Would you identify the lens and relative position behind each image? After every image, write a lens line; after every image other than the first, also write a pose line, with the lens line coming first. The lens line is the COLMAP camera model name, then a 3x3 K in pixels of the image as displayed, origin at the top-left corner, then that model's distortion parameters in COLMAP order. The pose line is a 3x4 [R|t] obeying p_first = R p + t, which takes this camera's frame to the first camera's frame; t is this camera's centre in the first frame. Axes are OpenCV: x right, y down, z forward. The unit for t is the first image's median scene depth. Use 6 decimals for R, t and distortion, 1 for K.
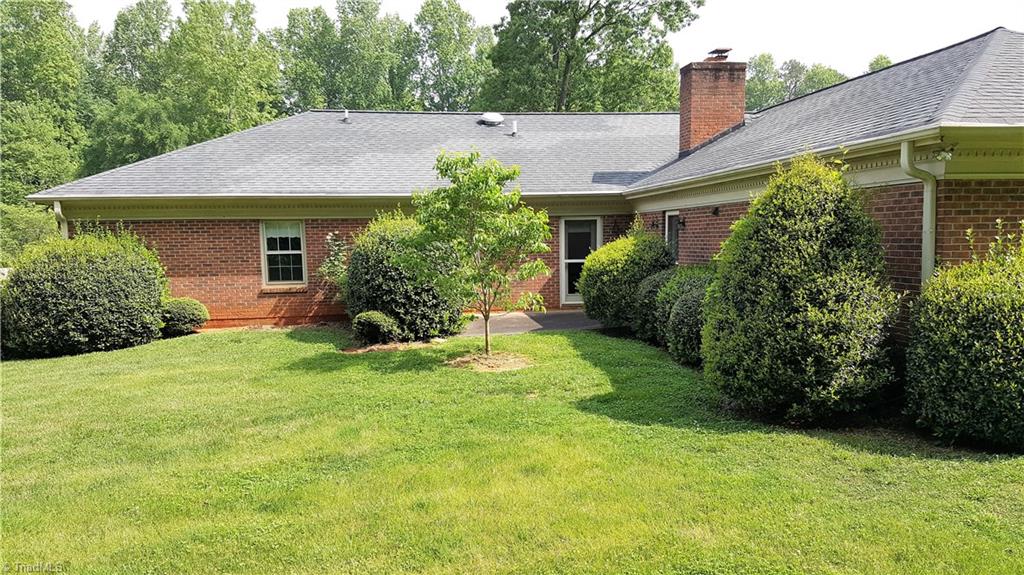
lens RADIAL K [[770.3, 0, 512.0], [0, 770.3, 287.5], [0, 0, 1]] dist [0.014925, -0.003194]
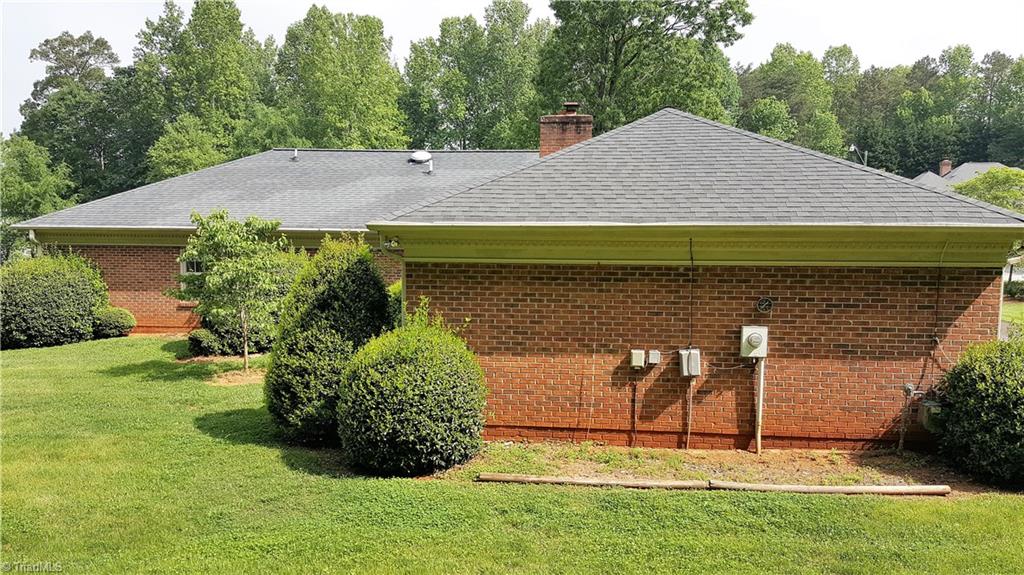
lens RADIAL K [[833.6, 0, 605.9], [0, 833.6, 276.8], [0, 0, 1]] dist [0.085286, -0.129966]
pose [[0.972020, 0.041662, -0.231175, 0.654448], [-0.043229, 0.999064, -0.001716, -0.068415], [0.230887, 0.011662, 0.972911, -0.151733]]
